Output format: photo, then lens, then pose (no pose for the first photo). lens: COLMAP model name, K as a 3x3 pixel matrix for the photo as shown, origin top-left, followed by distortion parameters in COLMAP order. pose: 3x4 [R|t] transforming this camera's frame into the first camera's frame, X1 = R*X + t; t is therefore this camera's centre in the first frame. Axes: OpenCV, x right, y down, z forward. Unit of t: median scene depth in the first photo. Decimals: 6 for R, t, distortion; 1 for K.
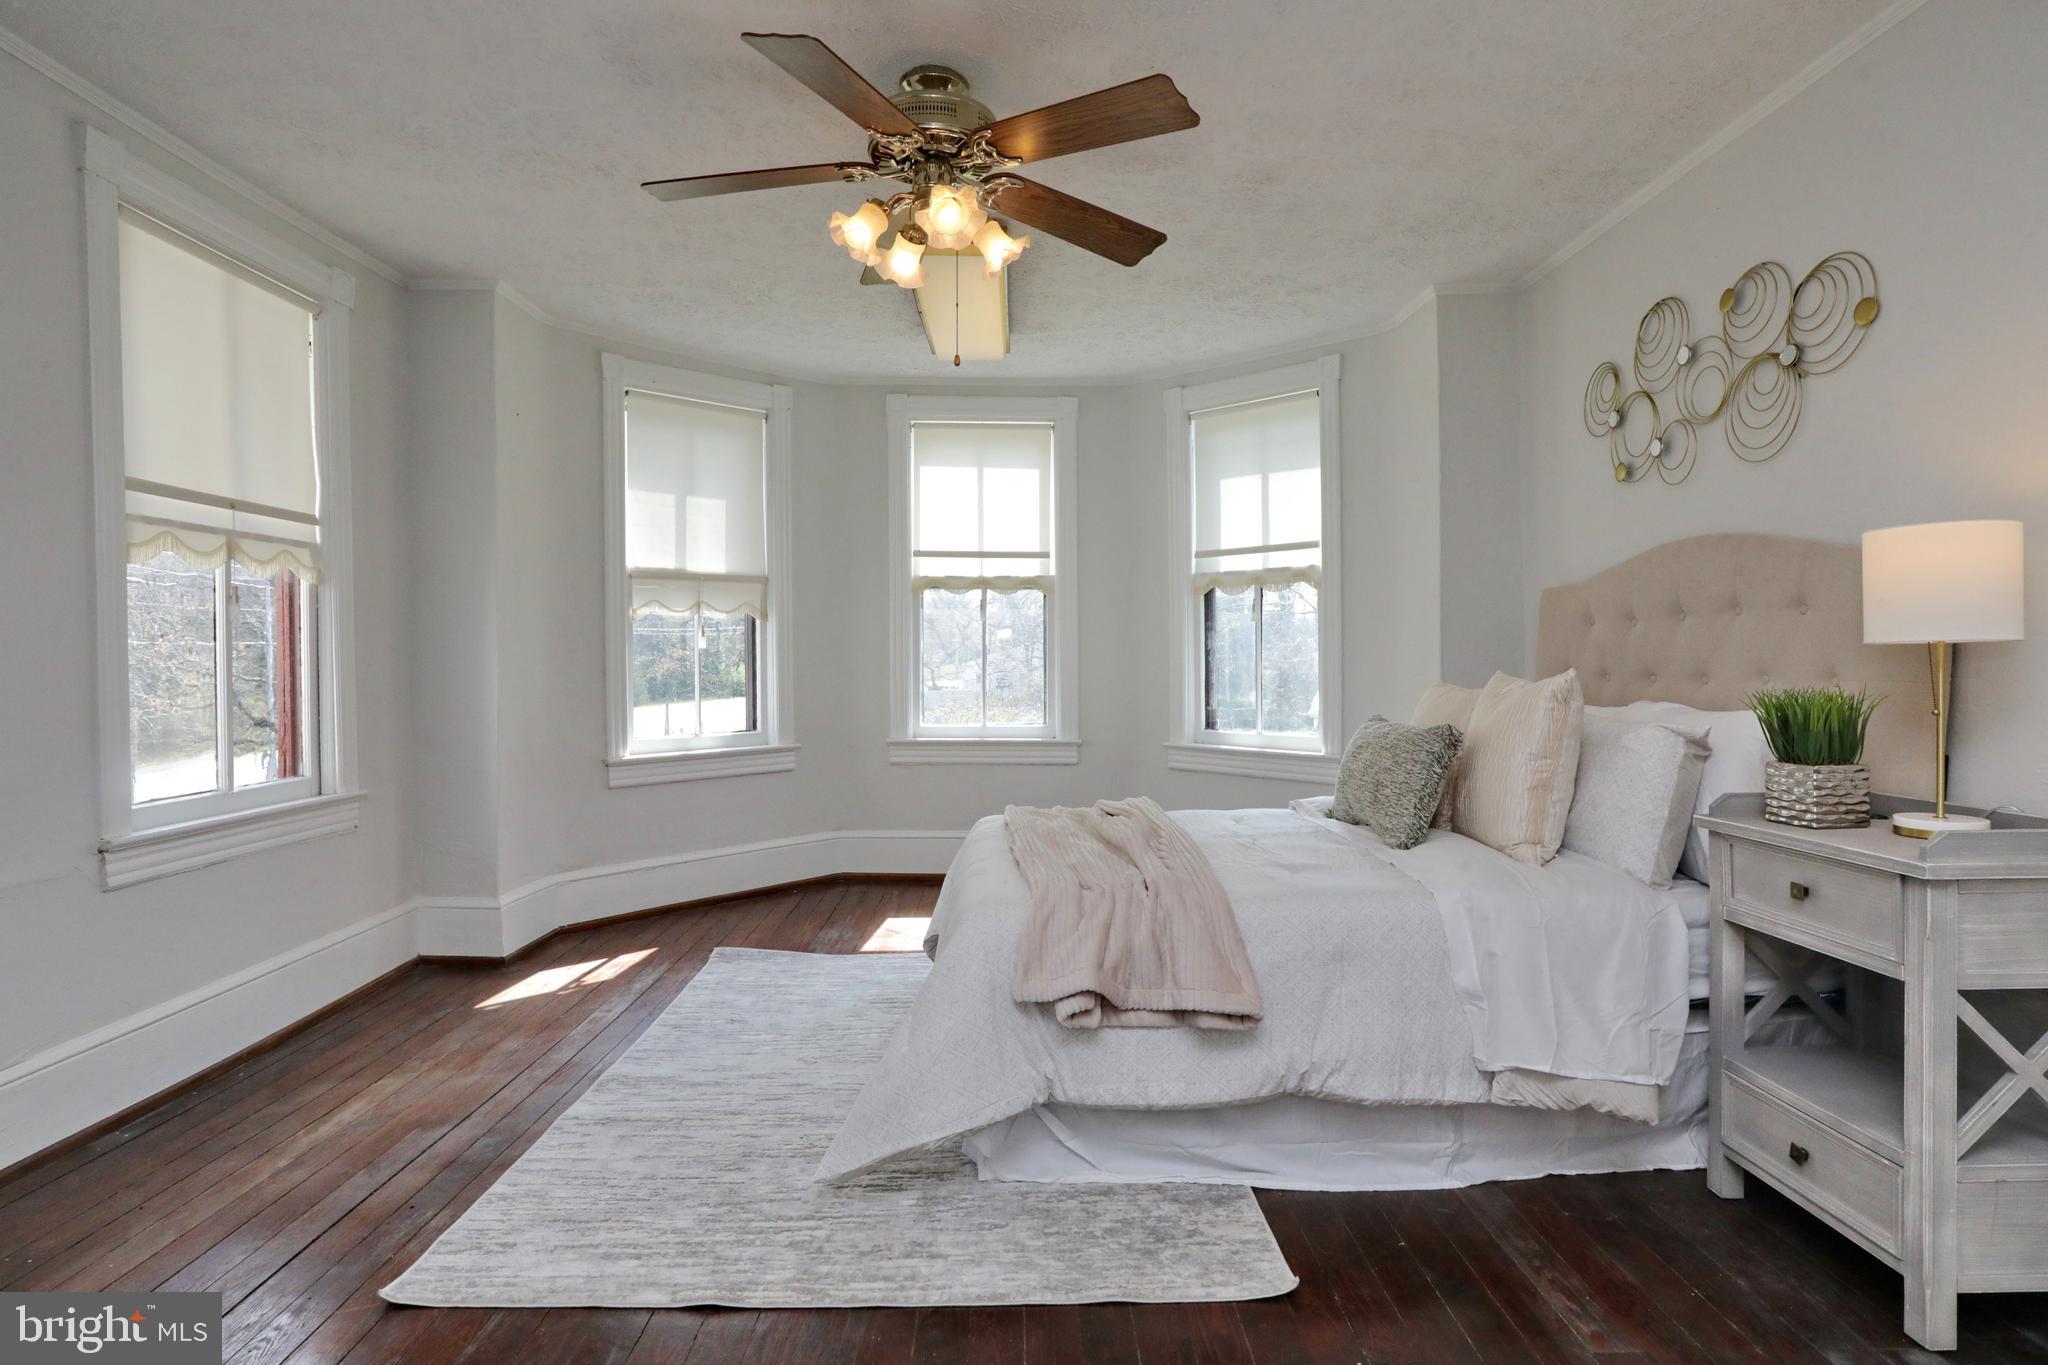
lens RADIAL K [[1107.8, 0, 1002.4], [0, 1107.8, 674.0], [0, 0, 1]] dist [-0.037799, 0.025406]
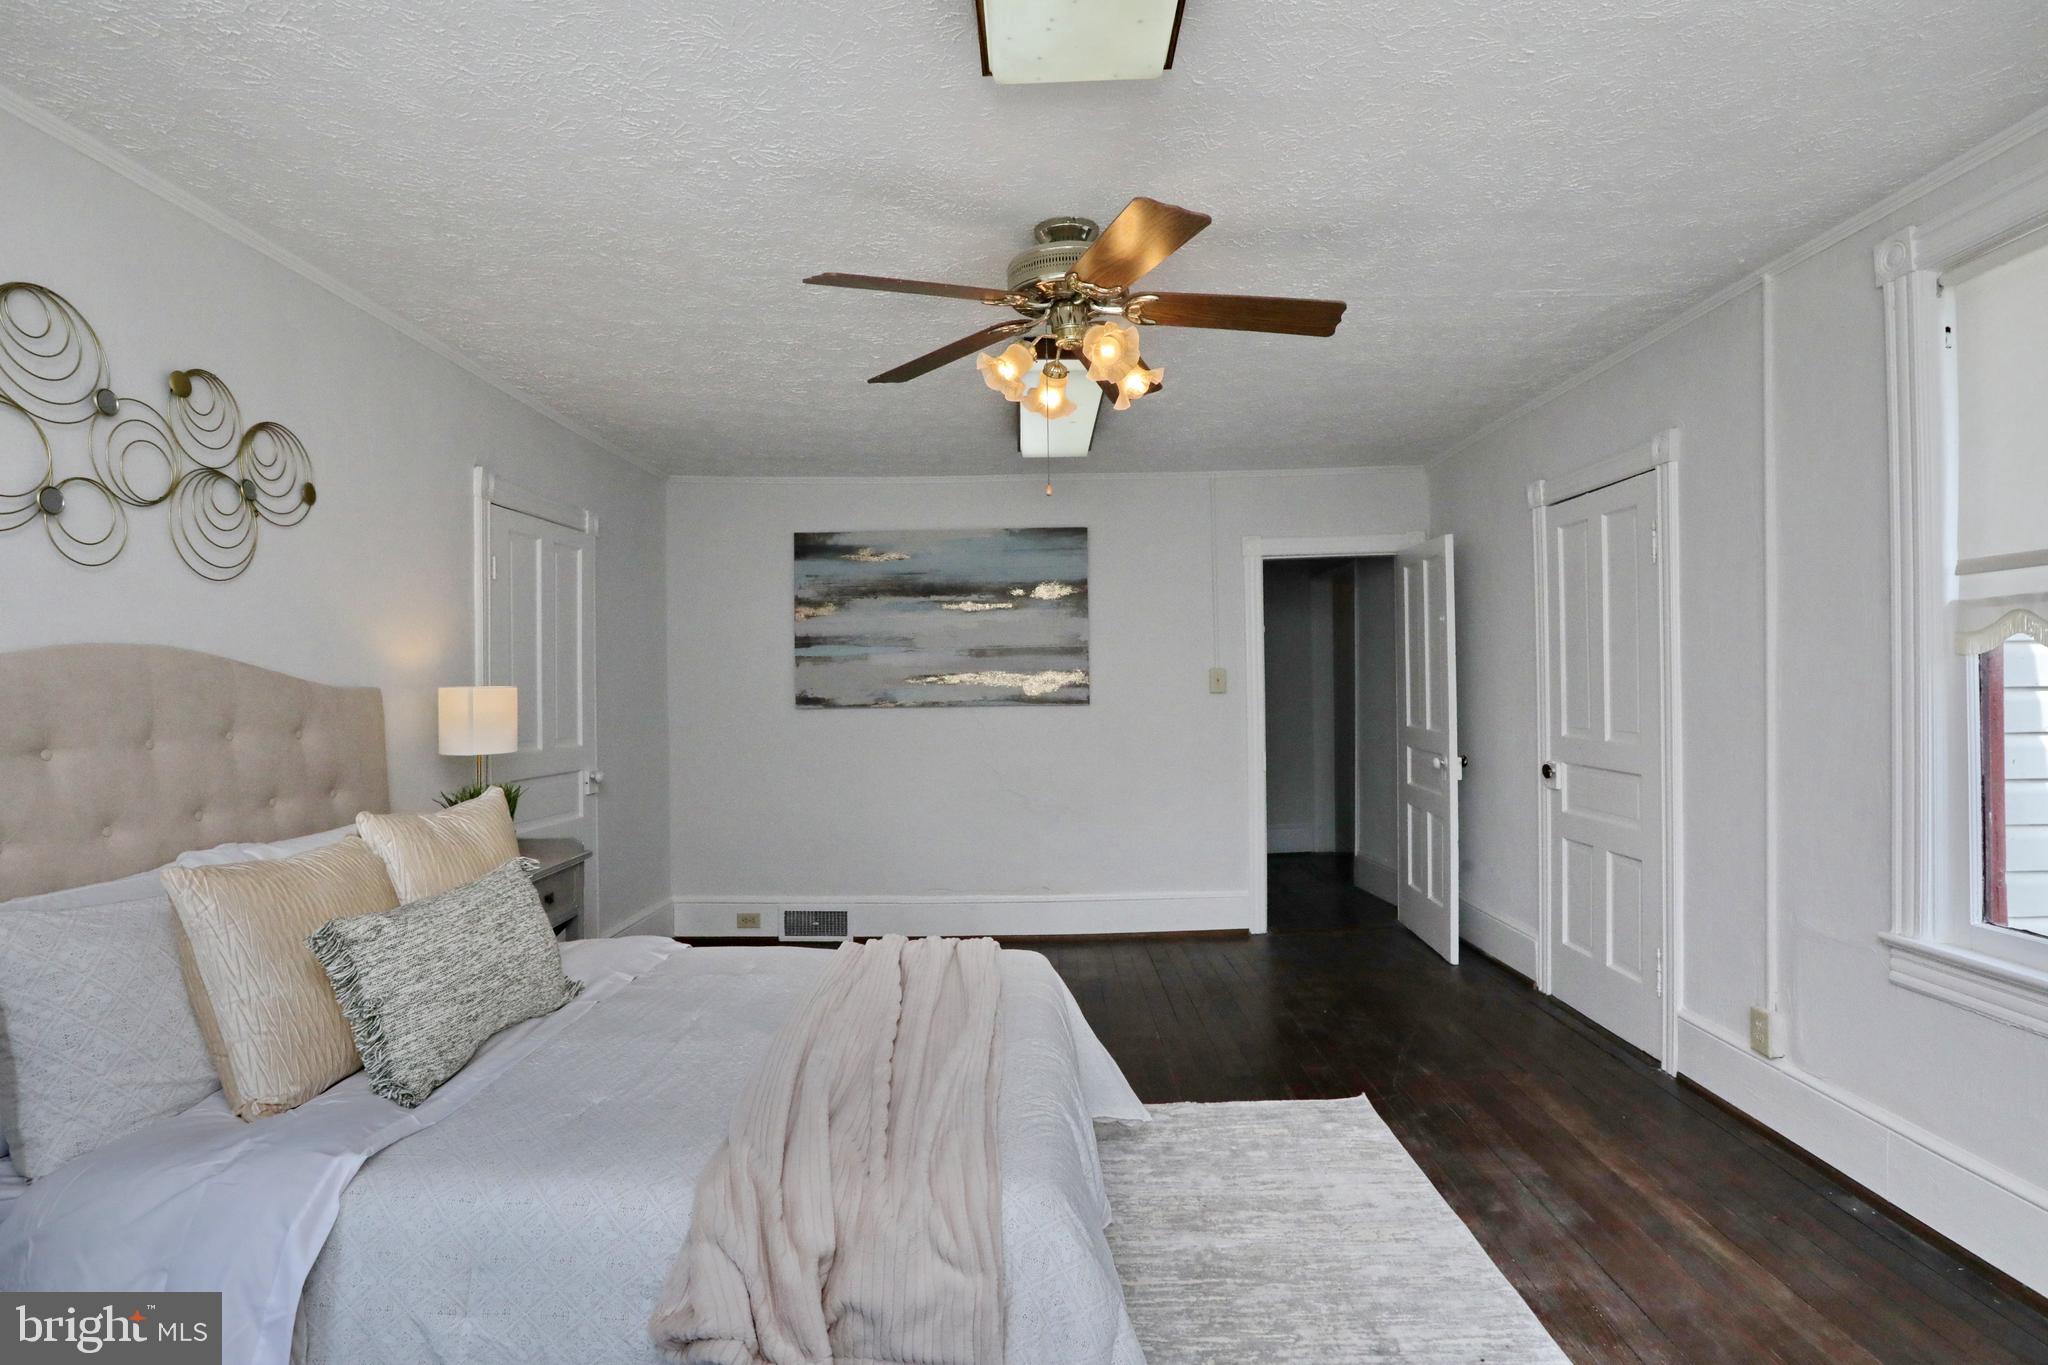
lens RADIAL K [[1018.1, 0, 1023.8], [0, 1018.1, 681.1], [0, 0, 1]] dist [-0.027140, -0.000005]
pose [[-0.999862, 0.016578, 0.001253, -0.012439], [0.016591, 0.999792, 0.011838, -0.097722], [-0.001057, 0.011857, -0.999929, 1.753066]]
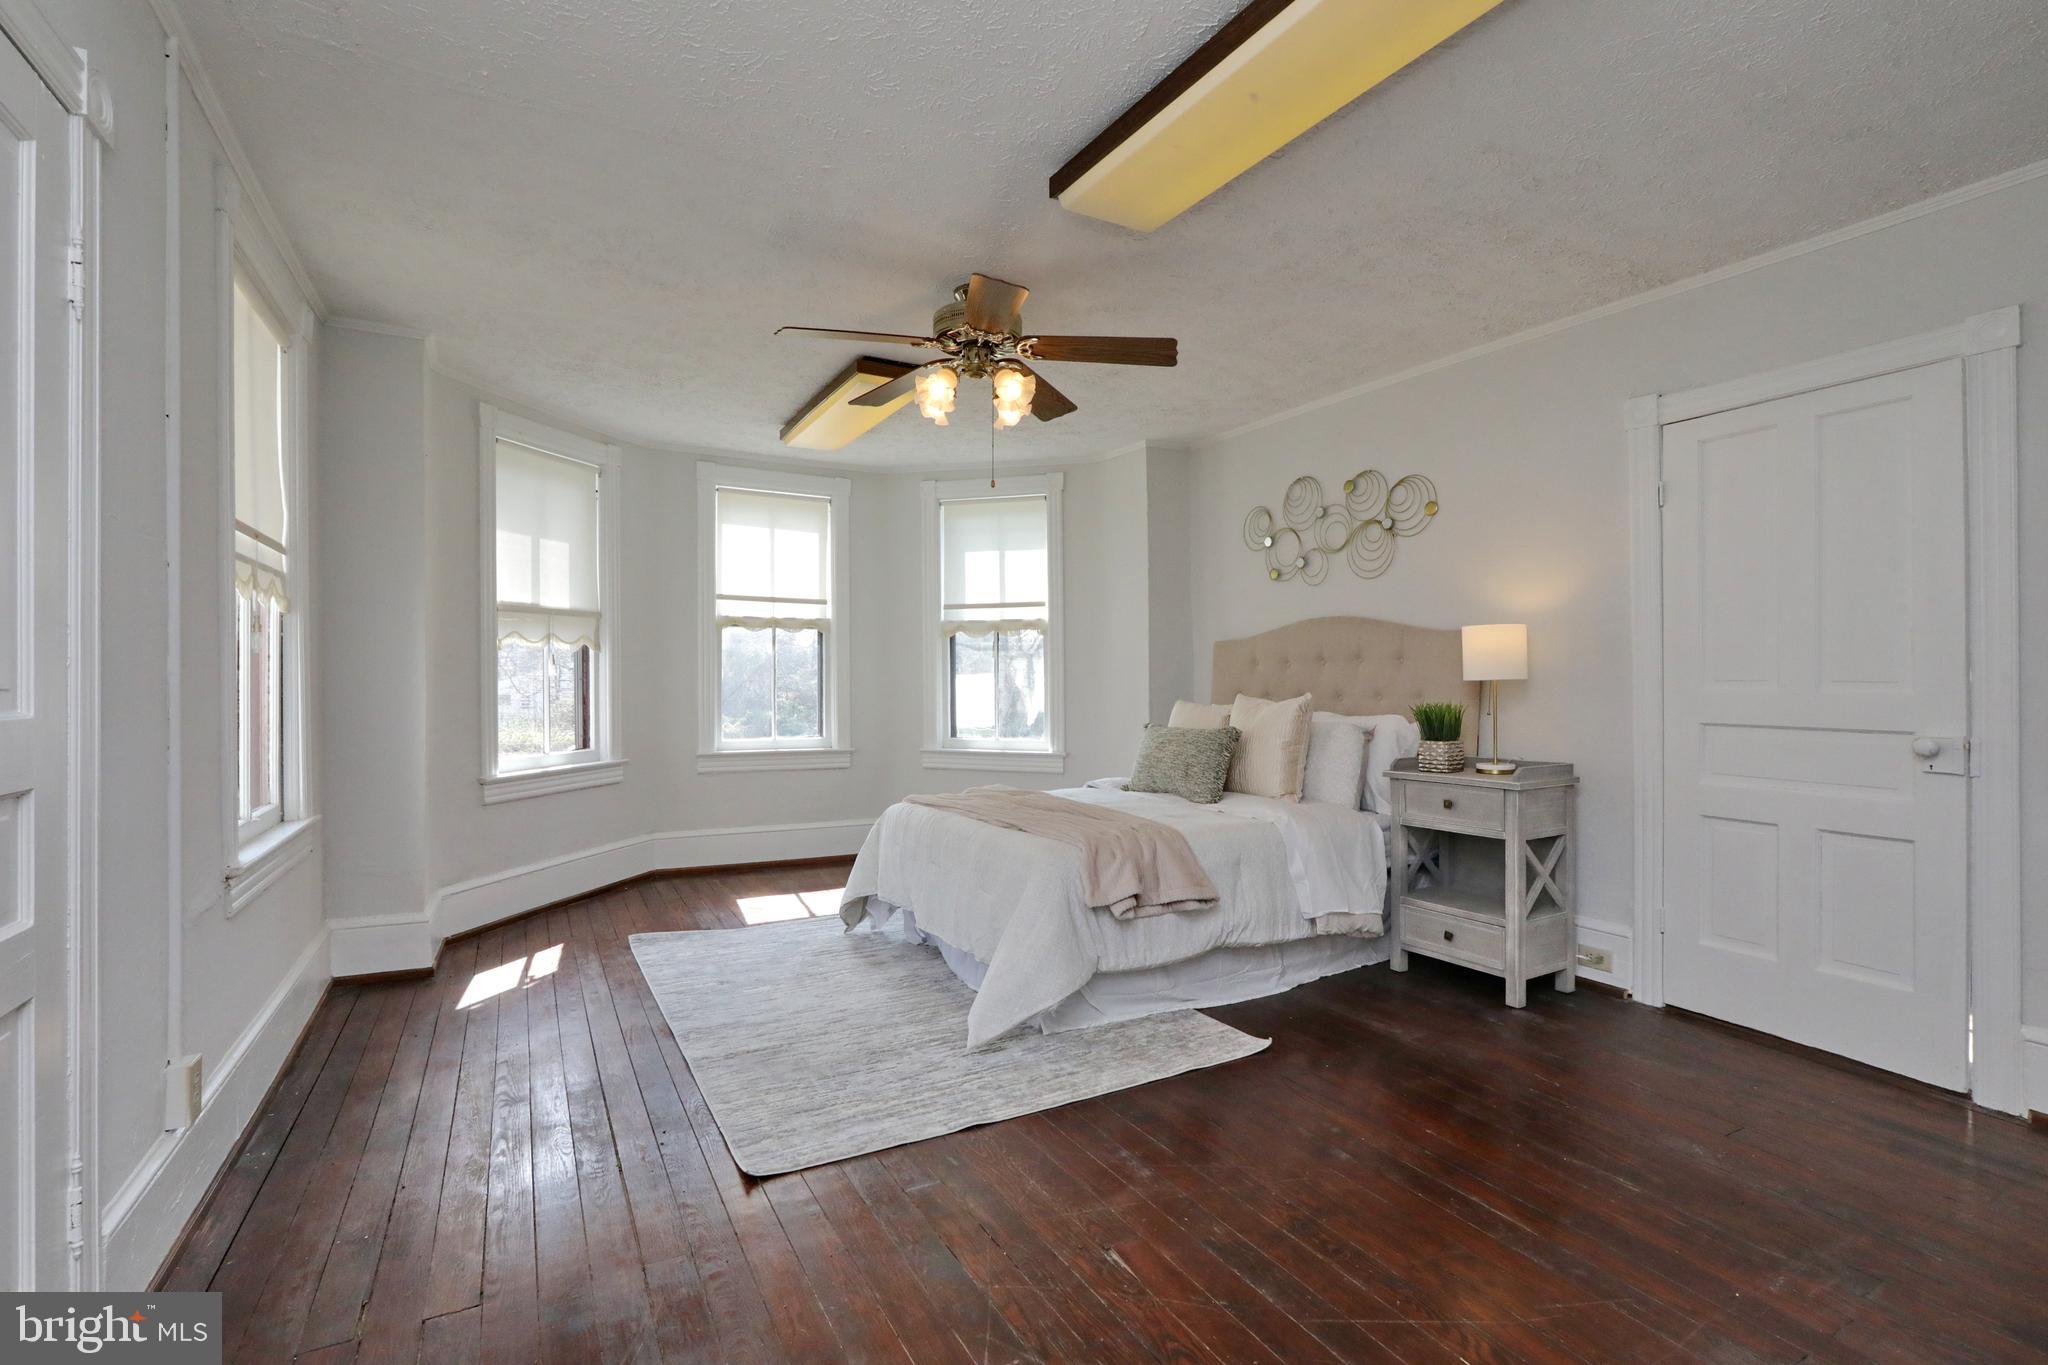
lens RADIAL K [[956.5, 0, 1028.1], [0, 956.5, 675.2], [0, 0, 1]] dist [-0.027089, 0.015021]
pose [[0.879858, 0.004465, 0.475216, -0.526340], [0.005212, 0.999805, -0.019044, -0.004999], [-0.475208, 0.019233, 0.879663, -0.115108]]
